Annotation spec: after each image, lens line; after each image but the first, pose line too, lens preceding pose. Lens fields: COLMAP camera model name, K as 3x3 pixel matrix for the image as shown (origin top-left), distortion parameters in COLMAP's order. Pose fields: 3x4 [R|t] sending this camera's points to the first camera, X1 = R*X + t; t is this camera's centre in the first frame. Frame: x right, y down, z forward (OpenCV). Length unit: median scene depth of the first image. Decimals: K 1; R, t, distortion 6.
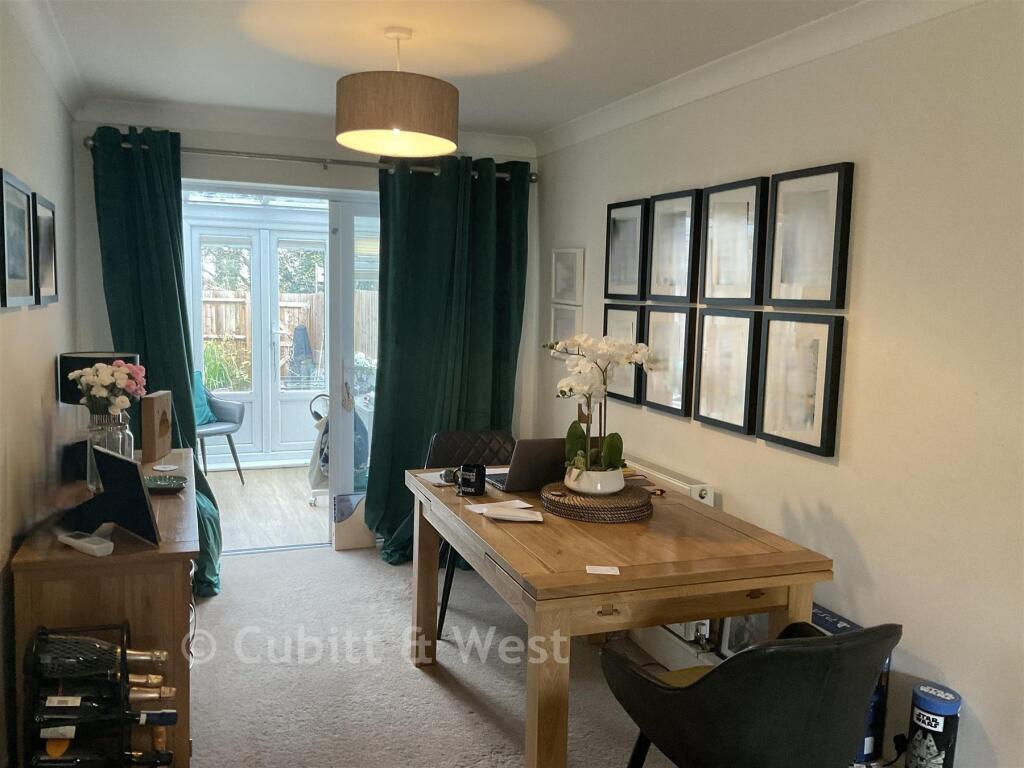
lens RADIAL K [[864.8, 0, 512.0], [0, 864.8, 384.0], [0, 0, 1]] dist [0.176838, -0.351674]
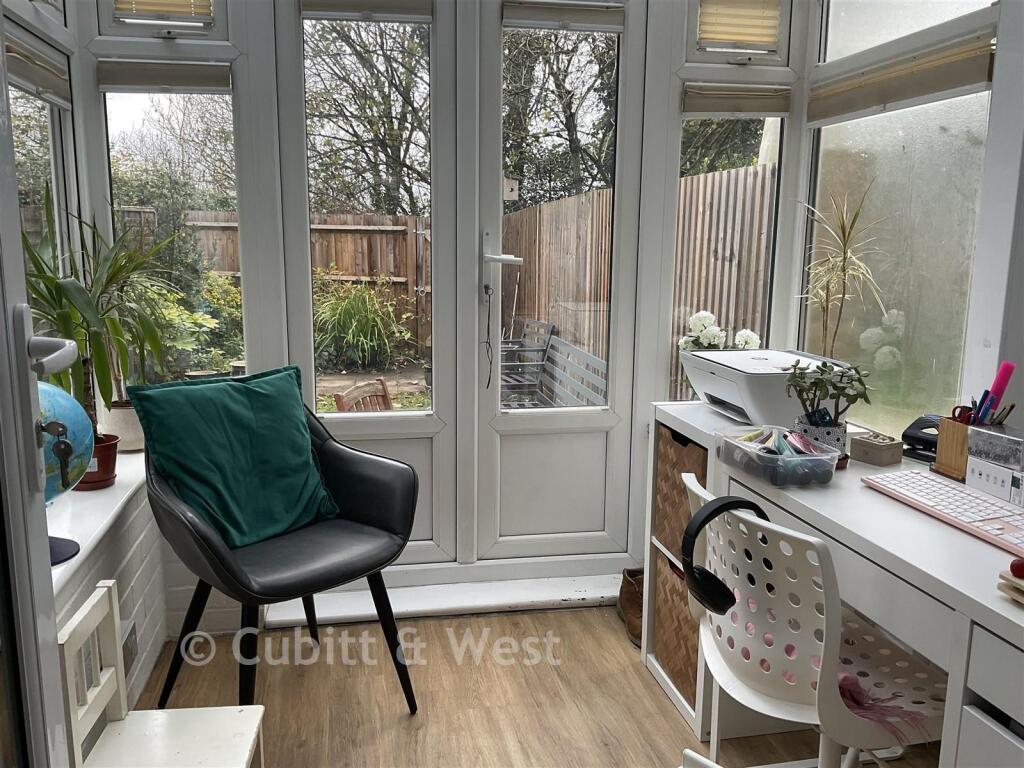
lens RADIAL K [[864.8, 0, 512.0], [0, 864.8, 384.0], [0, 0, 1]] dist [0.176838, -0.351674]
pose [[0.985413, 0.020605, -0.168926, -0.094677], [-0.010149, 0.997992, 0.062529, -0.013398], [0.169875, -0.059902, 0.983643, 0.301184]]
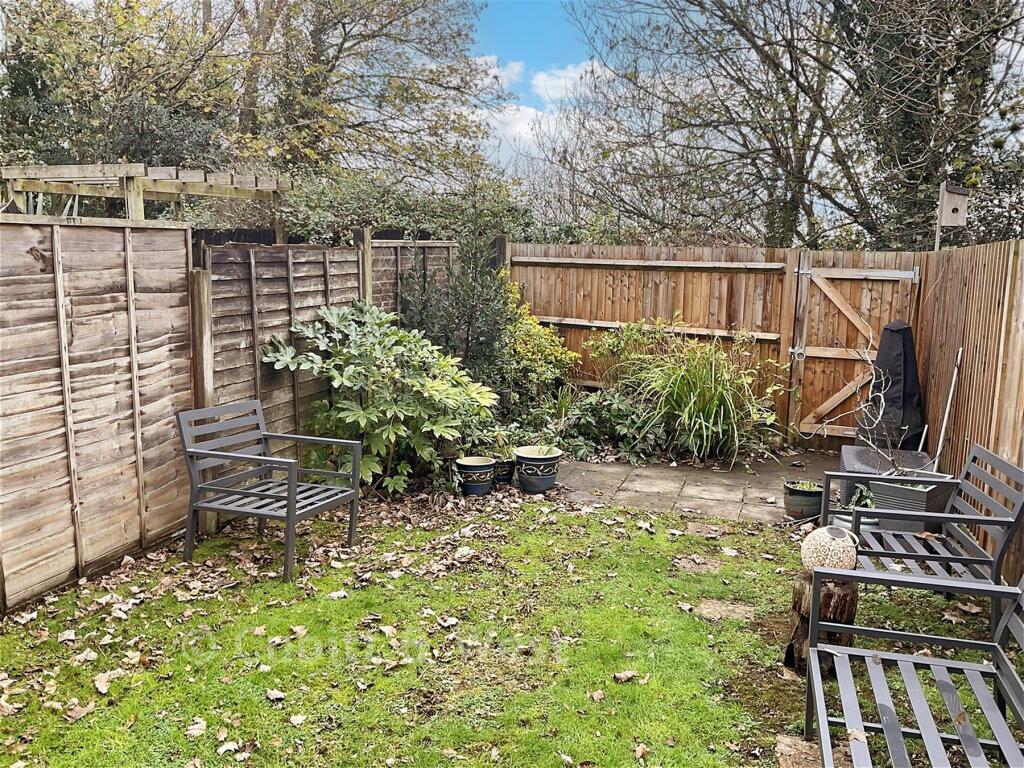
lens RADIAL K [[864.8, 0, 512.0], [0, 864.8, 384.0], [0, 0, 1]] dist [0.176838, -0.351674]
pose [[0.814891, 0.088684, -0.572789, -0.133659], [-0.066342, 0.996002, 0.059826, -0.046867], [0.575804, -0.010751, 0.817517, 0.486863]]
